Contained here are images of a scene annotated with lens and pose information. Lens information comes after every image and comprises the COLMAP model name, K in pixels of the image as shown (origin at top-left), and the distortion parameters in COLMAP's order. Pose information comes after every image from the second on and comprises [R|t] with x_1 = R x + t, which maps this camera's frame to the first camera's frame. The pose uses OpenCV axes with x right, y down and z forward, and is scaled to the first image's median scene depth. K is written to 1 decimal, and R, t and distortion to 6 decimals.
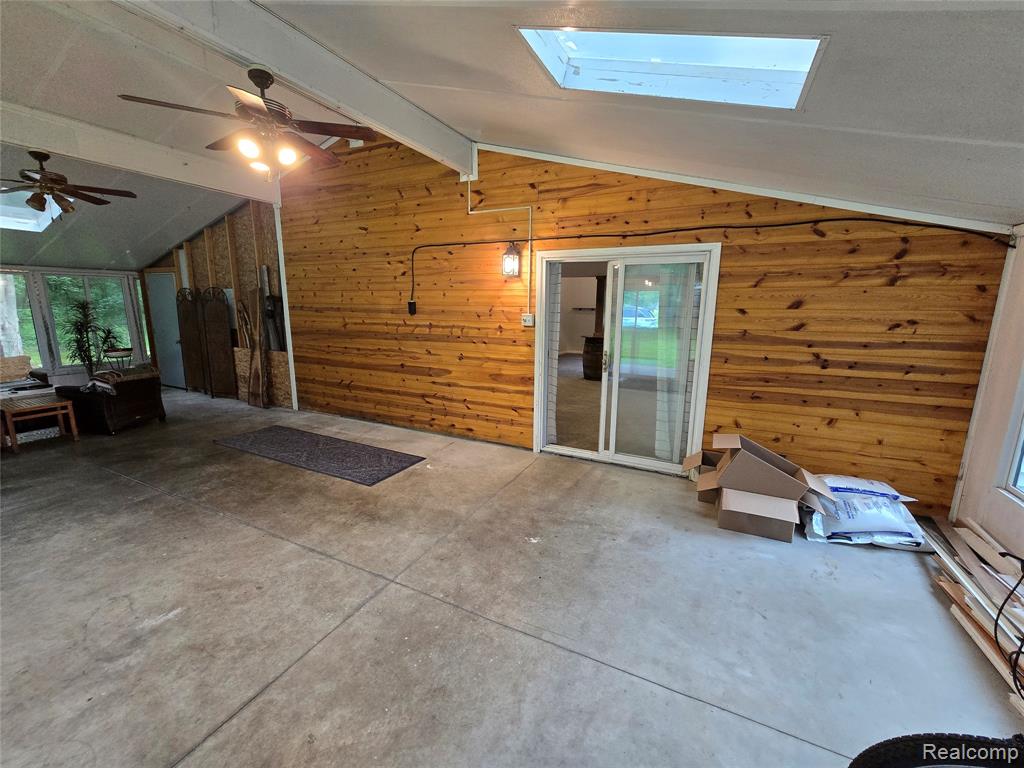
lens RADIAL K [[417.5, 0, 511.0], [0, 417.5, 383.2], [0, 0, 1]] dist [-0.000232, -0.000631]
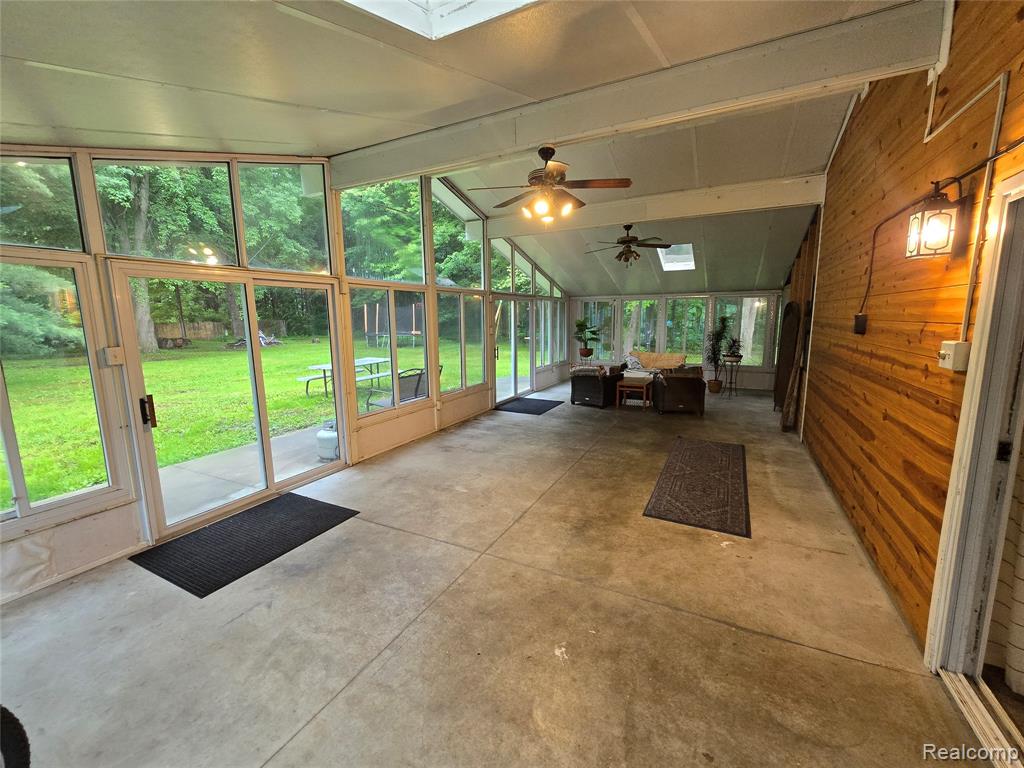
lens RADIAL K [[417.5, 0, 511.0], [0, 417.5, 383.2], [0, 0, 1]] dist [-0.000232, -0.000631]
pose [[-0.014539, 0.149438, -0.988664, 0.552127], [-0.179102, 0.972388, 0.149611, -0.127404], [0.983723, 0.179247, 0.012627, 0.662110]]
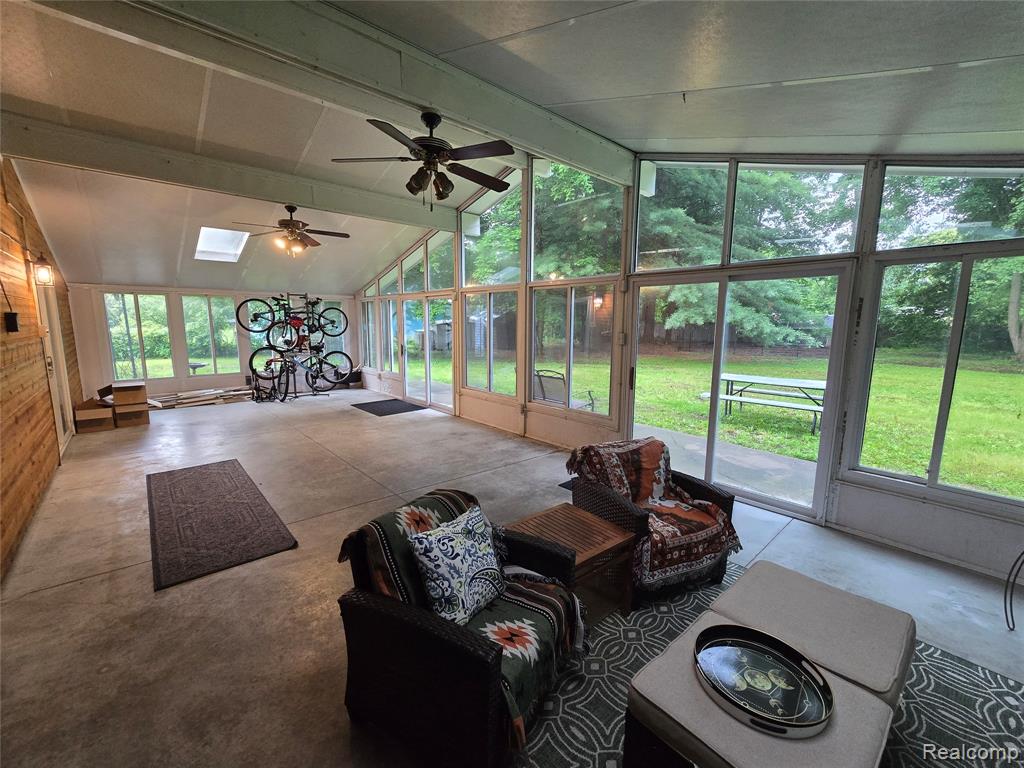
lens RADIAL K [[417.5, 0, 511.0], [0, 417.5, 383.2], [0, 0, 1]] dist [-0.000232, -0.000631]
pose [[-0.930392, -0.065445, 0.360677, -1.599997], [0.059413, 0.944001, 0.324549, -0.346896], [-0.361720, 0.323387, -0.874403, 1.777019]]
